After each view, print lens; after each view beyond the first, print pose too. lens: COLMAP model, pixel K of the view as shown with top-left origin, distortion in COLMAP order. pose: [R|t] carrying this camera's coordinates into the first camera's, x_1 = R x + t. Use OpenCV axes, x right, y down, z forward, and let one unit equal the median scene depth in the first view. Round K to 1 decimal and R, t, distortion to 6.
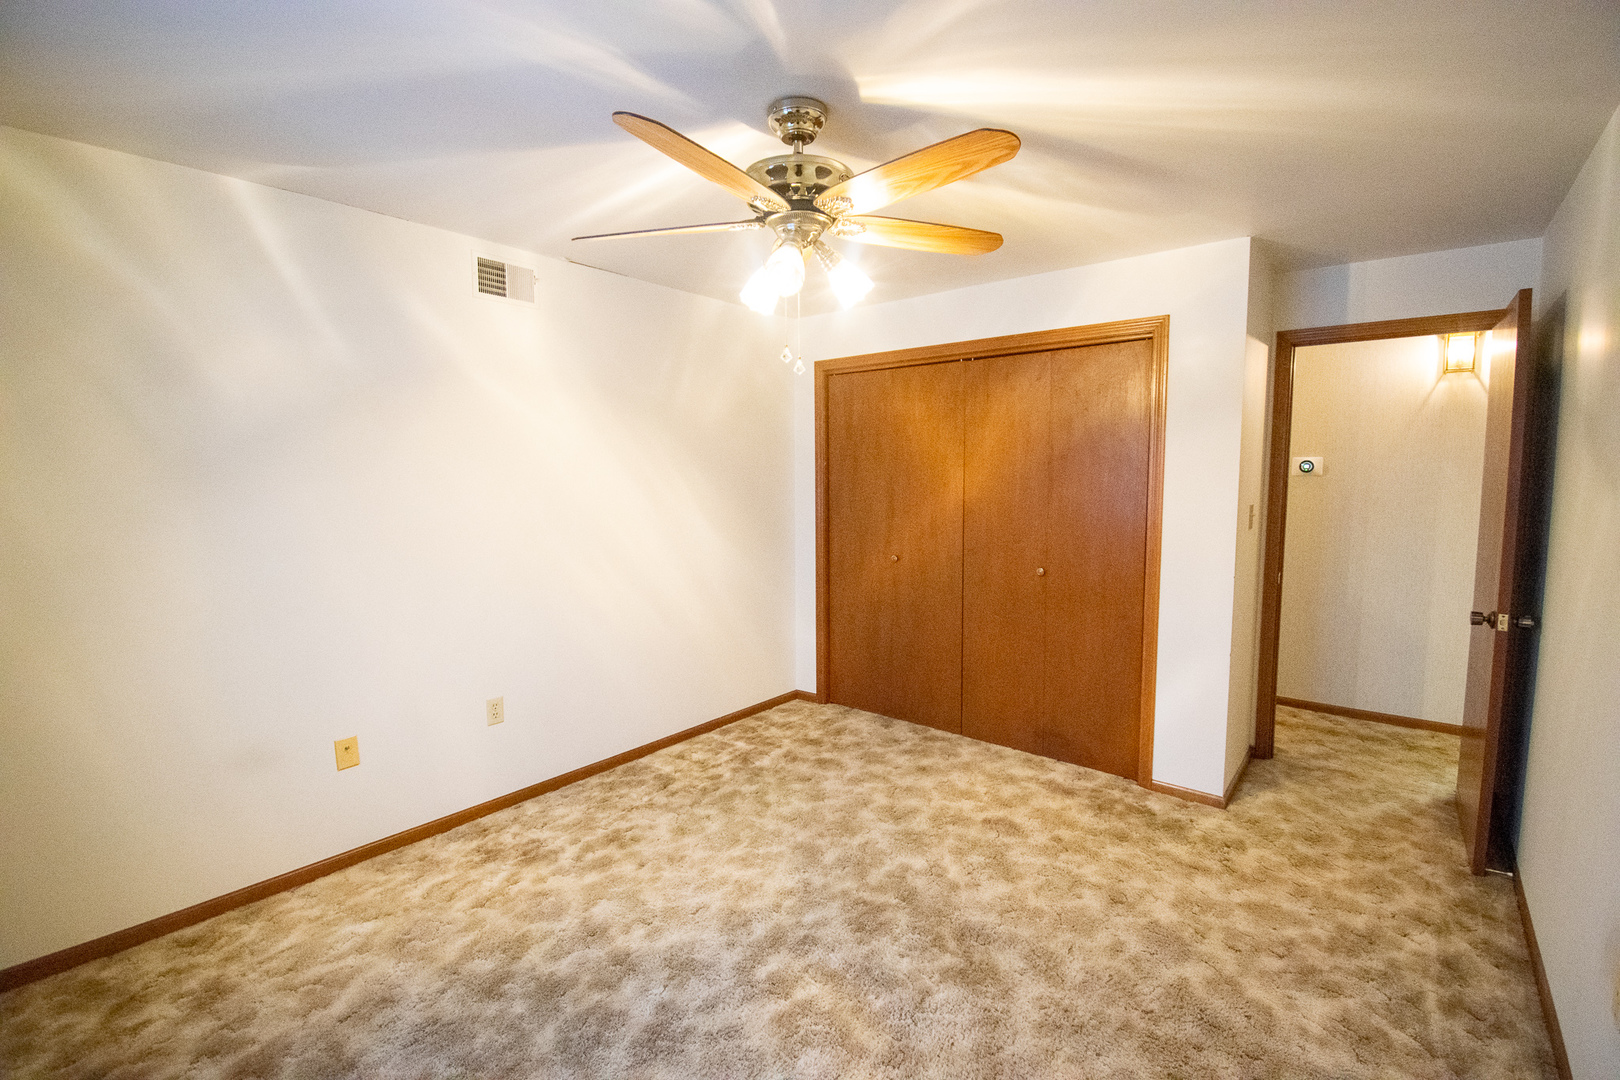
lens RADIAL K [[719.3, 0, 817.4], [0, 719.3, 538.1], [0, 0, 1]] dist [0.006647, -0.013765]
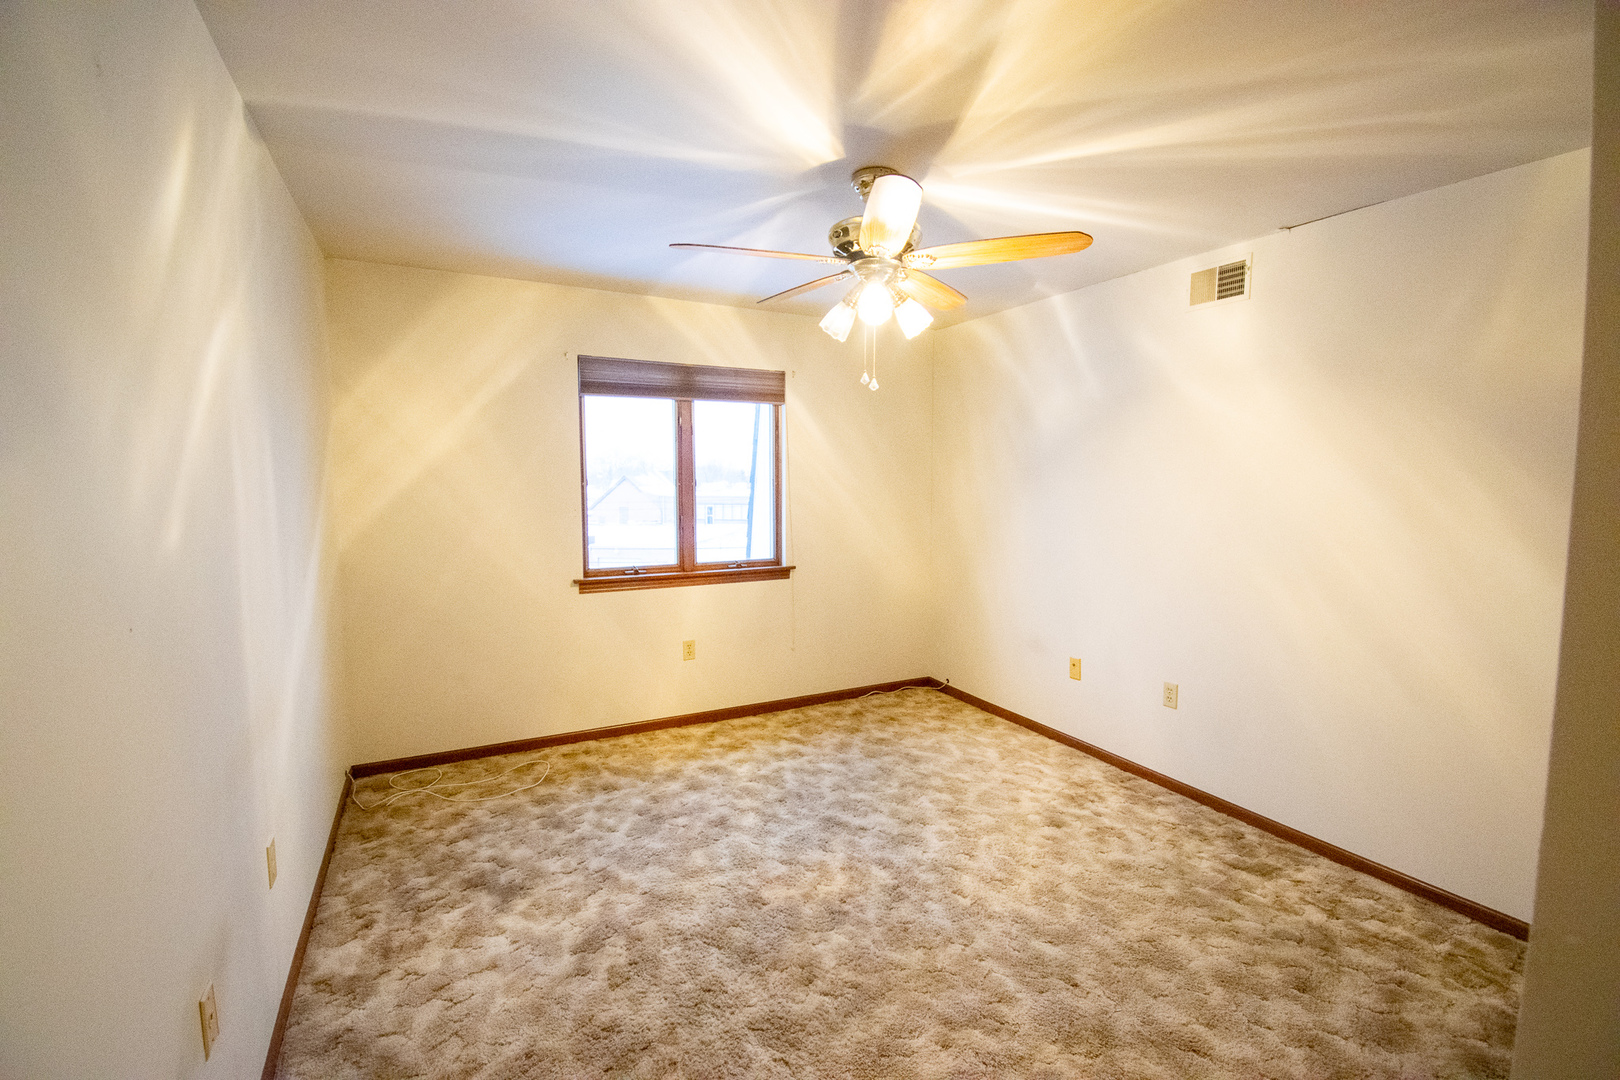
lens RADIAL K [[719.3, 0, 816.3], [0, 719.3, 533.7], [0, 0, 1]] dist [0.006647, -0.013765]
pose [[-0.383408, 0.080983, -0.920022, 0.747425], [-0.089787, 0.988162, 0.124398, -0.087405], [0.919204, 0.130301, -0.371598, 0.906274]]
